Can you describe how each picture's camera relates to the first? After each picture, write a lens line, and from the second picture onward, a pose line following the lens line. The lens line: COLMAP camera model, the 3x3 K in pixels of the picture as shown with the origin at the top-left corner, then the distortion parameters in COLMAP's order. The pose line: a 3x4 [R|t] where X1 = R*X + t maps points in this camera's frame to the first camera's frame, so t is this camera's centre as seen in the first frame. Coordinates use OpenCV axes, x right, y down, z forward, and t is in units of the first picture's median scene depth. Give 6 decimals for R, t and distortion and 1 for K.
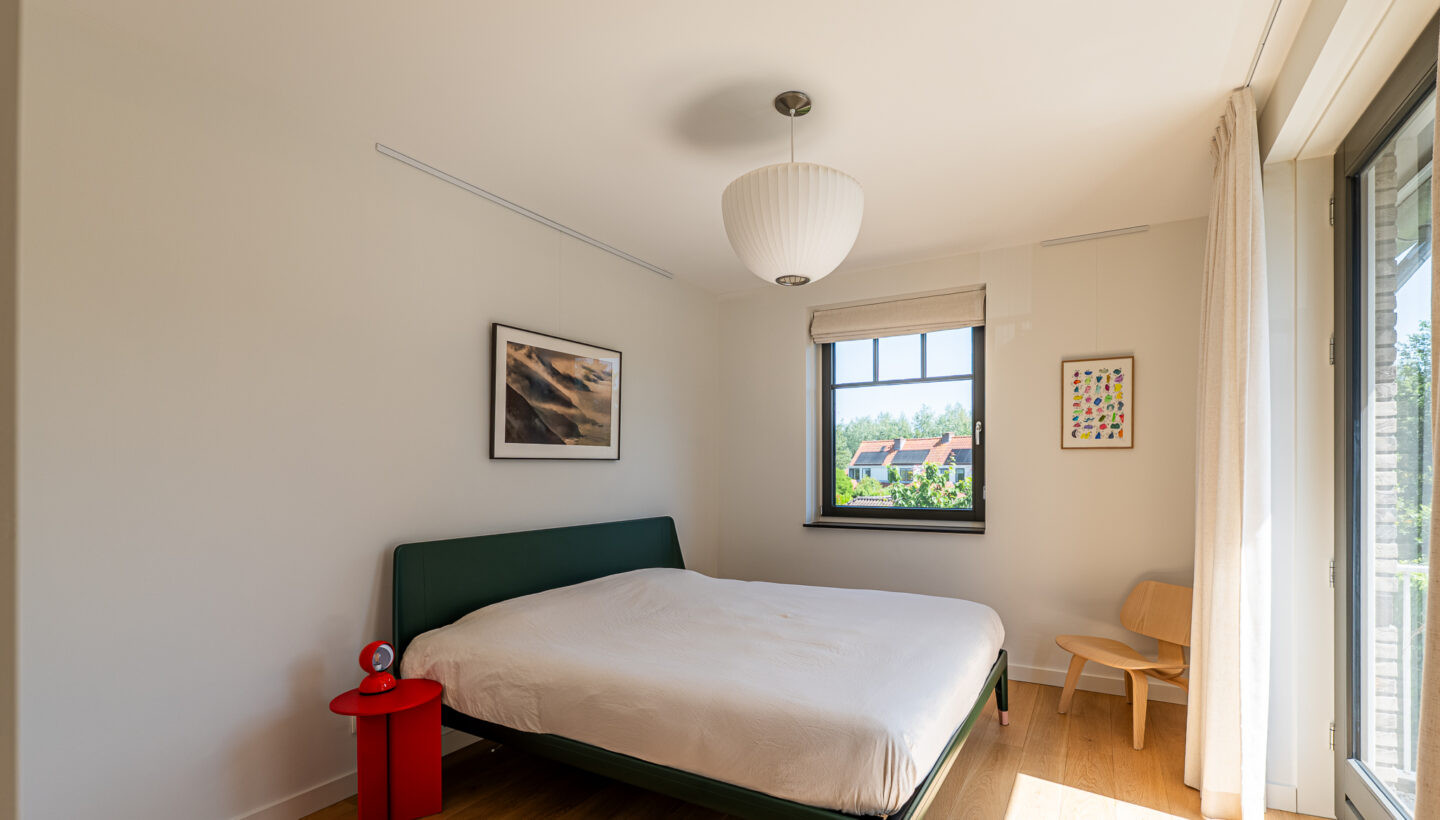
lens RADIAL K [[627.0, 0, 732.4], [0, 627.0, 466.0], [0, 0, 1]] dist [0.001361, -0.000069]
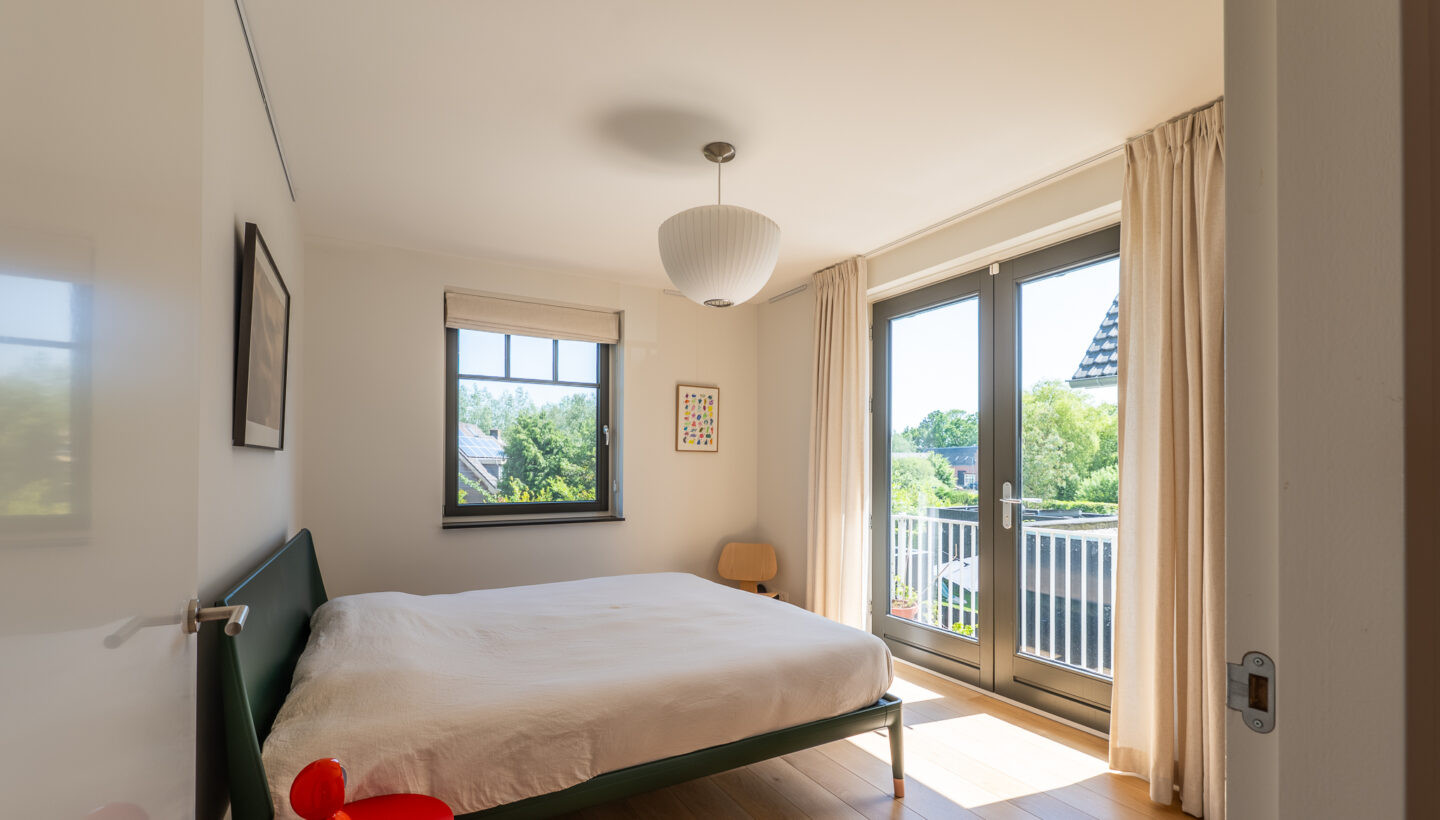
lens RADIAL K [[627.0, 0, 709.5], [0, 627.0, 458.5], [0, 0, 1]] dist [0.001361, -0.000069]
pose [[0.523062, 0.015728, 0.852149, -0.576807], [-0.008982, 0.999876, -0.012942, 0.005042], [-0.852247, -0.000885, 0.523139, 0.262872]]
